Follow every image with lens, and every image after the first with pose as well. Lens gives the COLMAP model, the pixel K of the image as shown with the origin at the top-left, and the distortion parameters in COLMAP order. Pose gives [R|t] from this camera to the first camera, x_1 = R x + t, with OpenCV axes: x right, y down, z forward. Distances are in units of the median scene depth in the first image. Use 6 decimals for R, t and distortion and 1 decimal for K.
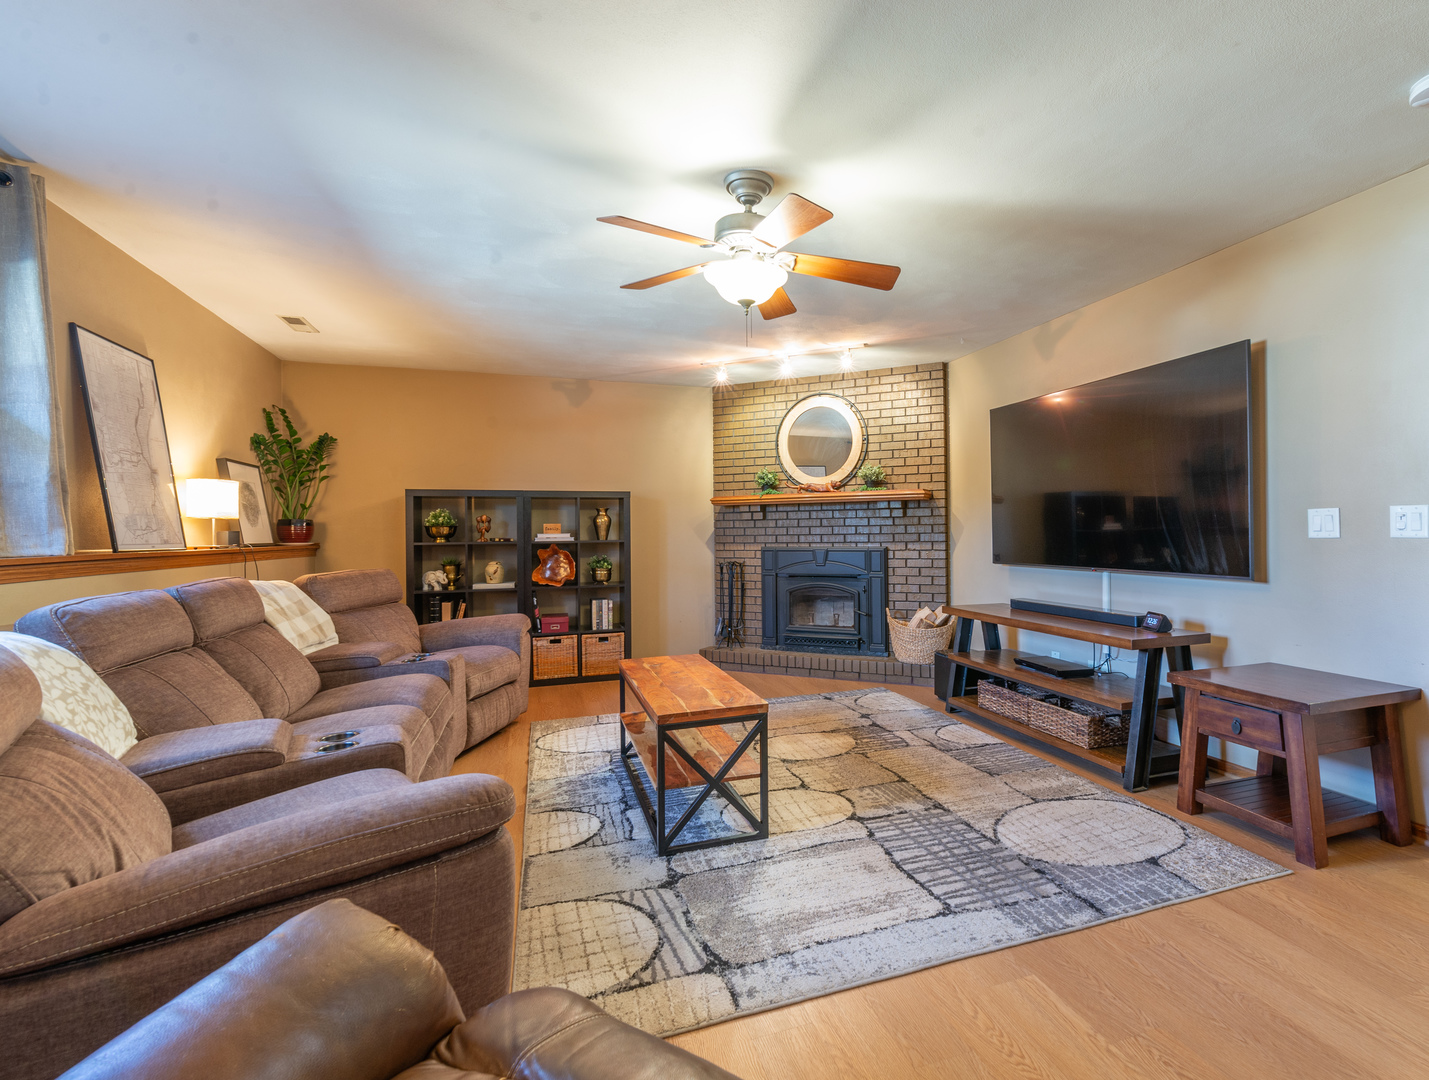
lens RADIAL K [[628.6, 0, 721.2], [0, 628.6, 536.6], [0, 0, 1]] dist [0.000012, -0.000028]
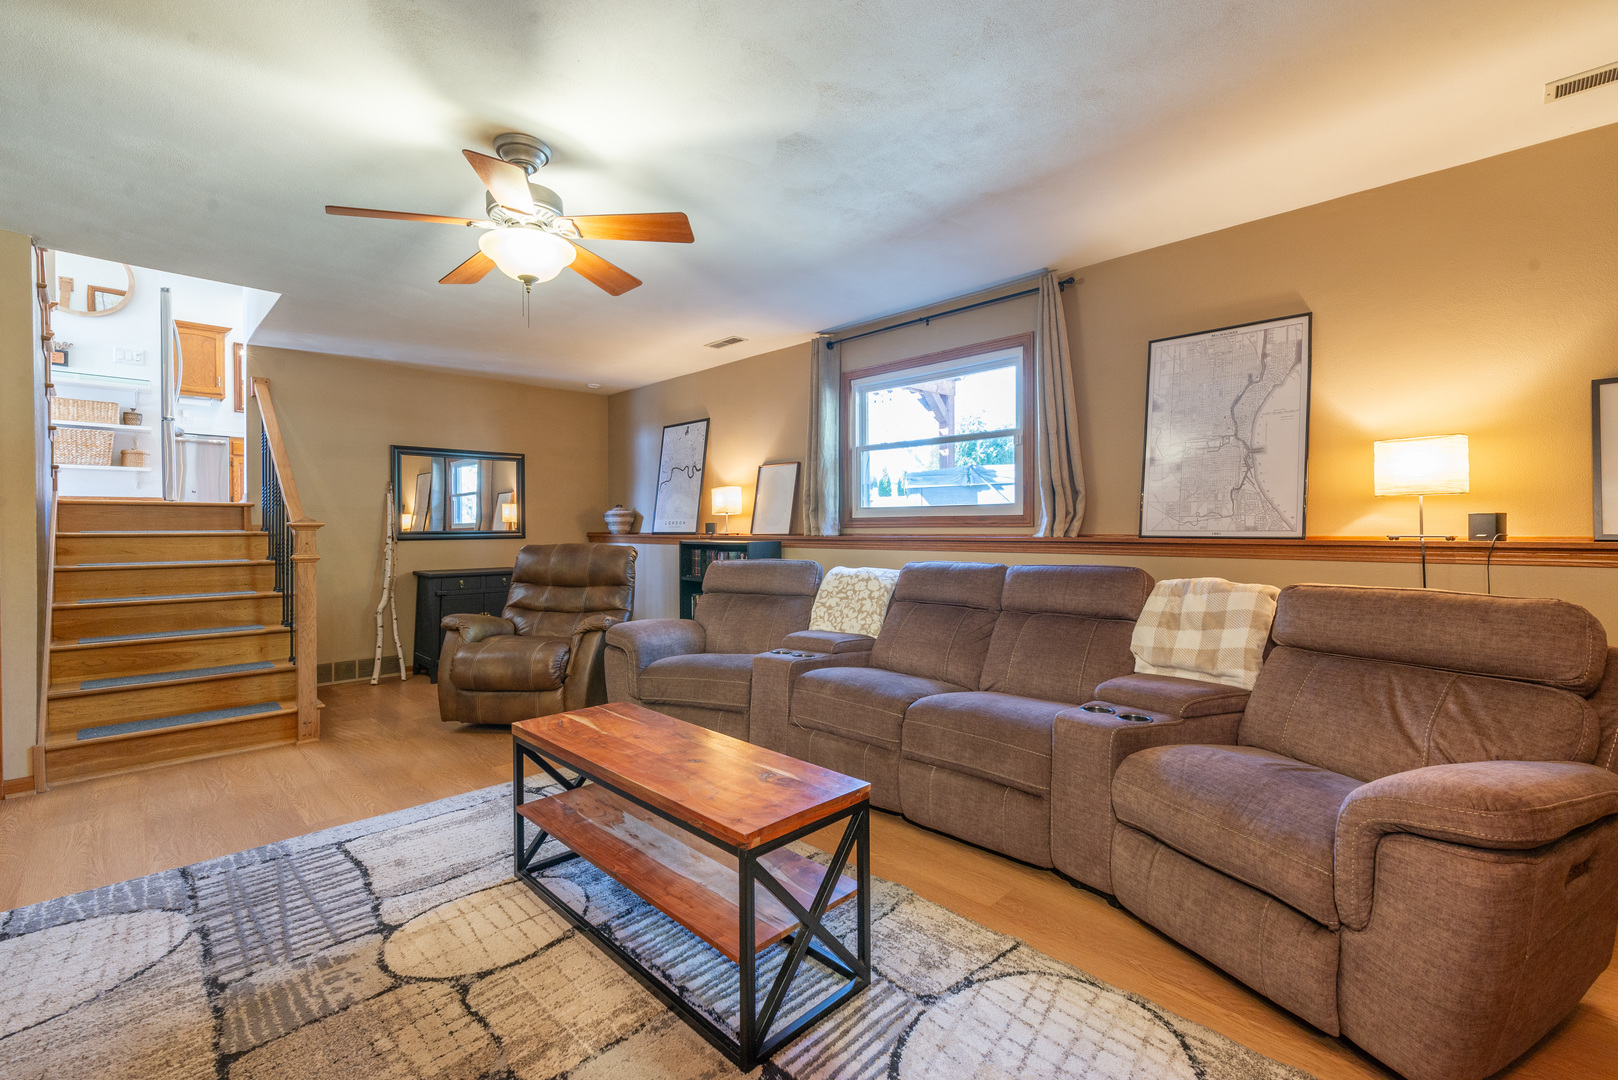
lens RADIAL K [[706.1, 0, 810.0], [0, 706.1, 535.7], [0, 0, 1]] dist [-0.002511, -0.000169]
pose [[-0.852766, 0.017642, -0.521995, 0.222816], [0.009012, 0.999778, 0.019068, -0.009472], [0.522216, 0.011557, -0.852735, 2.001354]]
